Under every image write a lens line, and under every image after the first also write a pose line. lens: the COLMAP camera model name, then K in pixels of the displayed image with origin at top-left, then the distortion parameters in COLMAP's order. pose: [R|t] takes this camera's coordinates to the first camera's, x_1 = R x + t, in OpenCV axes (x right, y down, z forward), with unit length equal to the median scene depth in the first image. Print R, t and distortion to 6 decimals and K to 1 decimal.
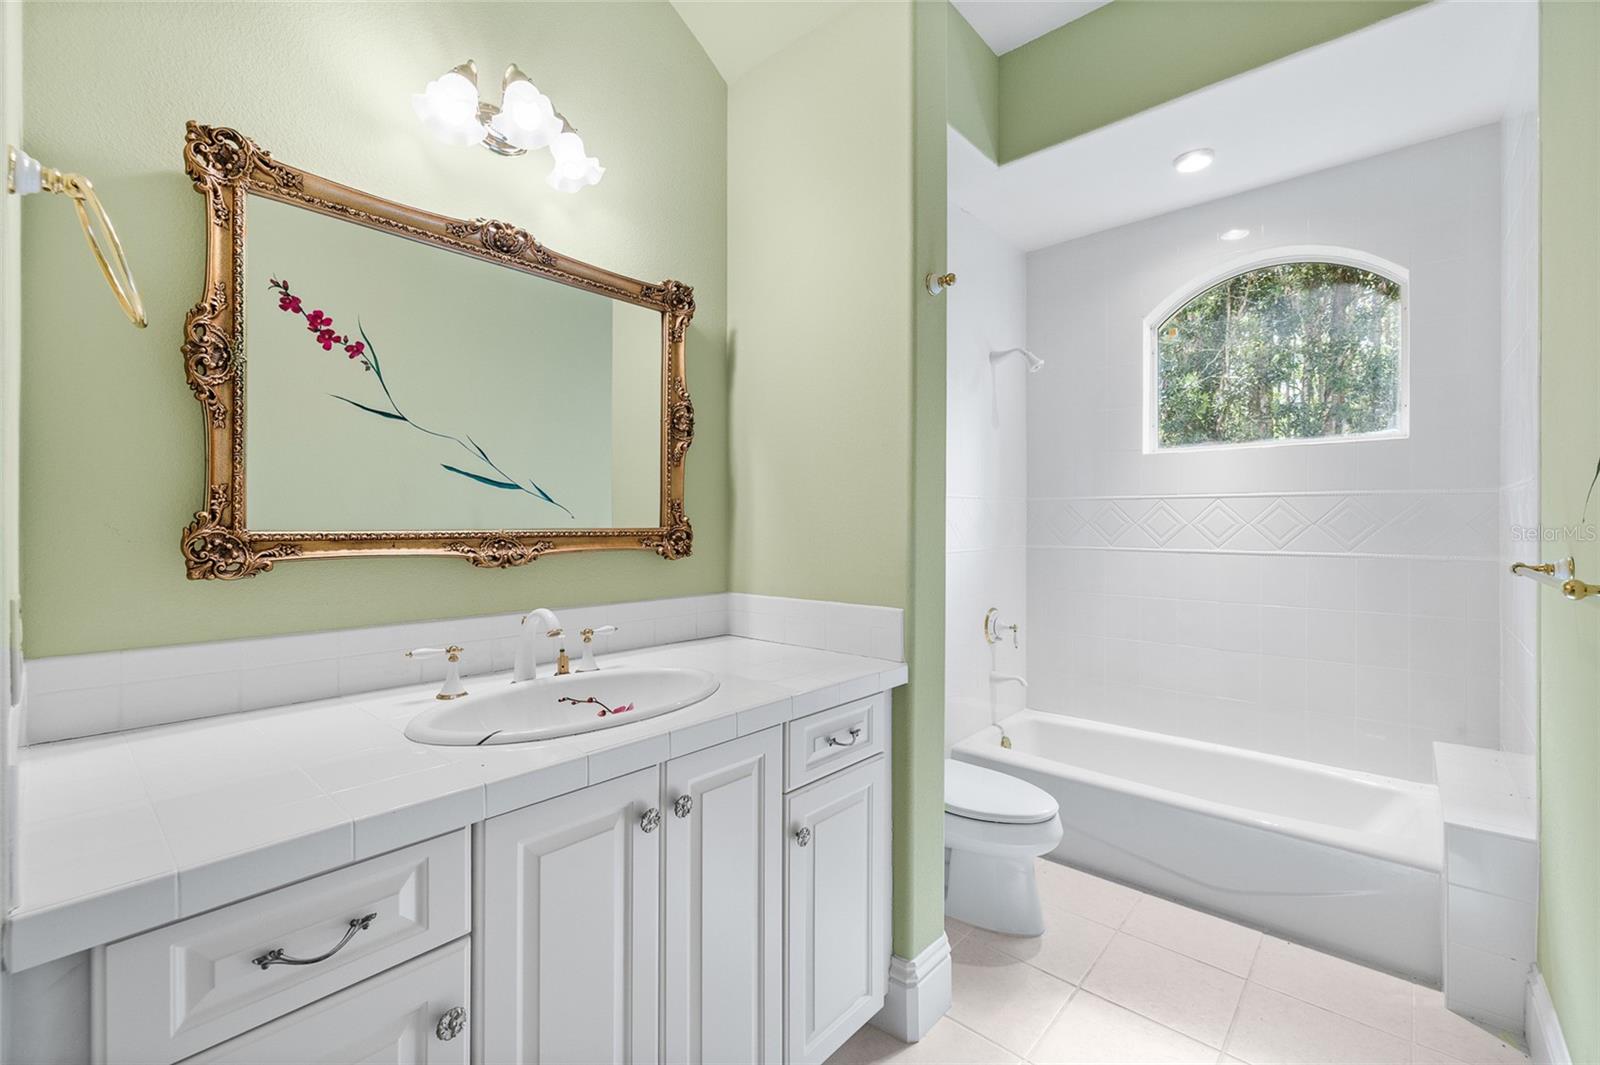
lens RADIAL K [[675.4, 0, 800.6], [0, 675.4, 531.7], [0, 0, 1]] dist [-0.000238, -0.000625]
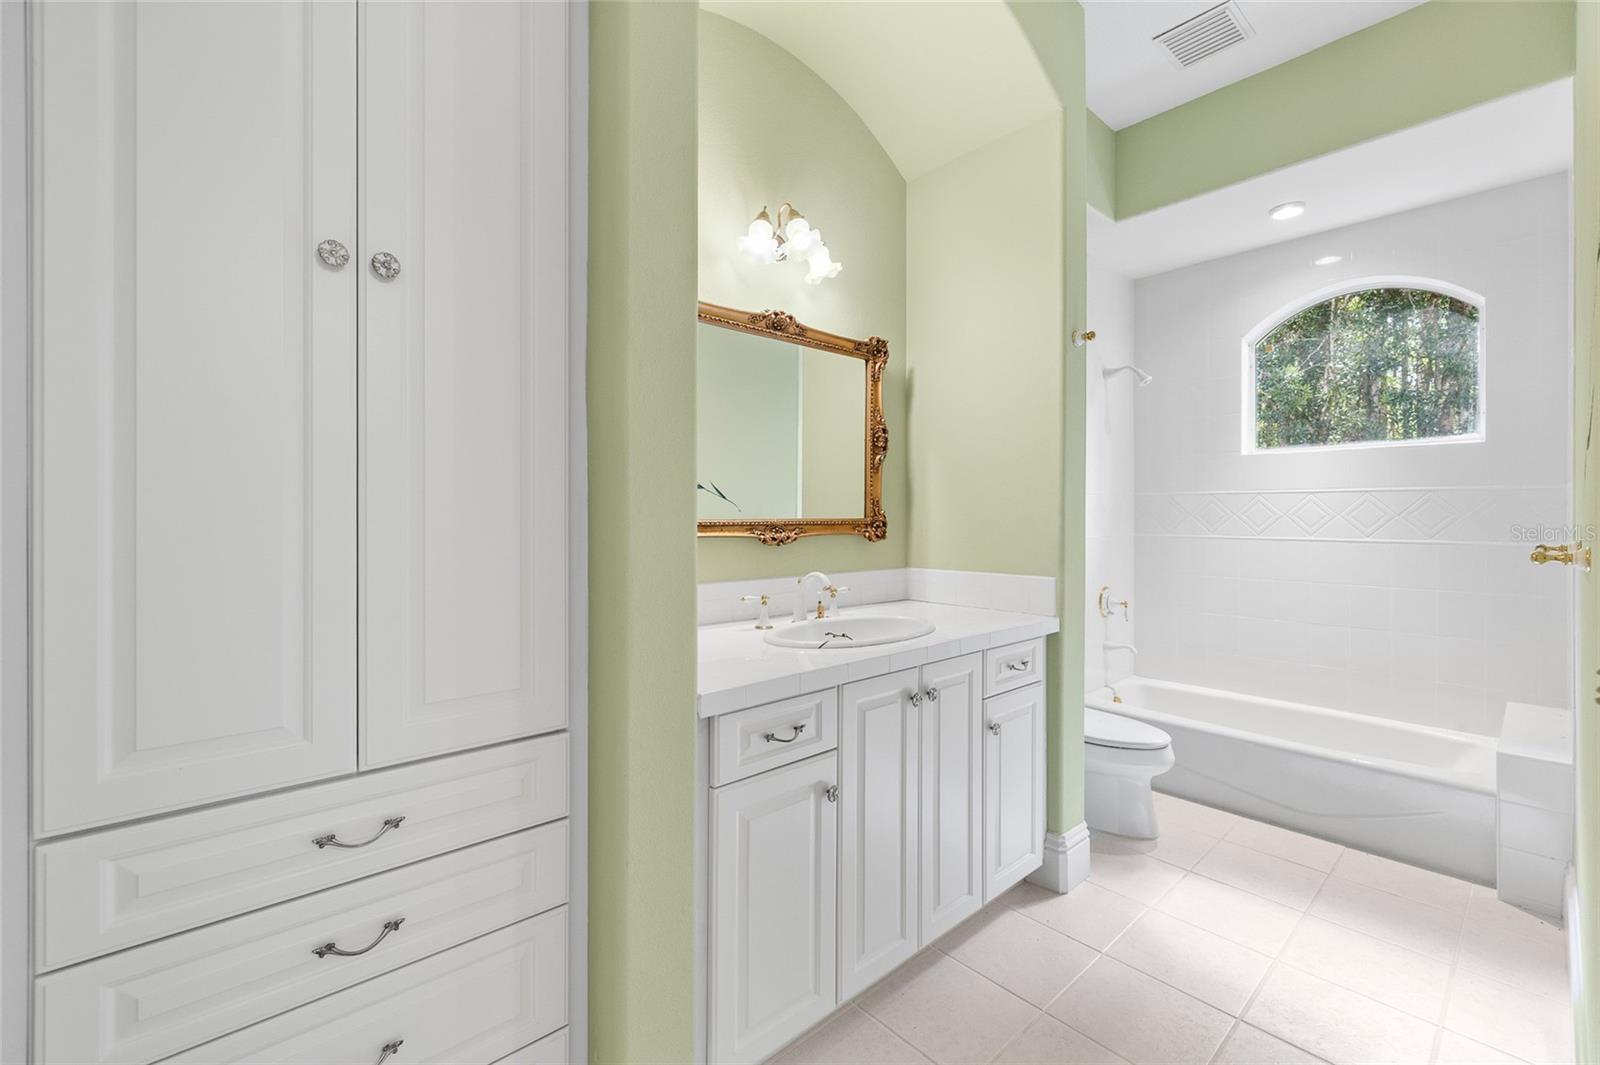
lens RADIAL K [[675.4, 0, 799.2], [0, 675.4, 522.9], [0, 0, 1]] dist [-0.000238, -0.000625]
pose [[0.994019, 0.001108, -0.109202, -0.192122], [-0.001236, 0.999999, -0.001105, 0.004643], [0.109201, 0.001234, 0.994019, -0.372261]]
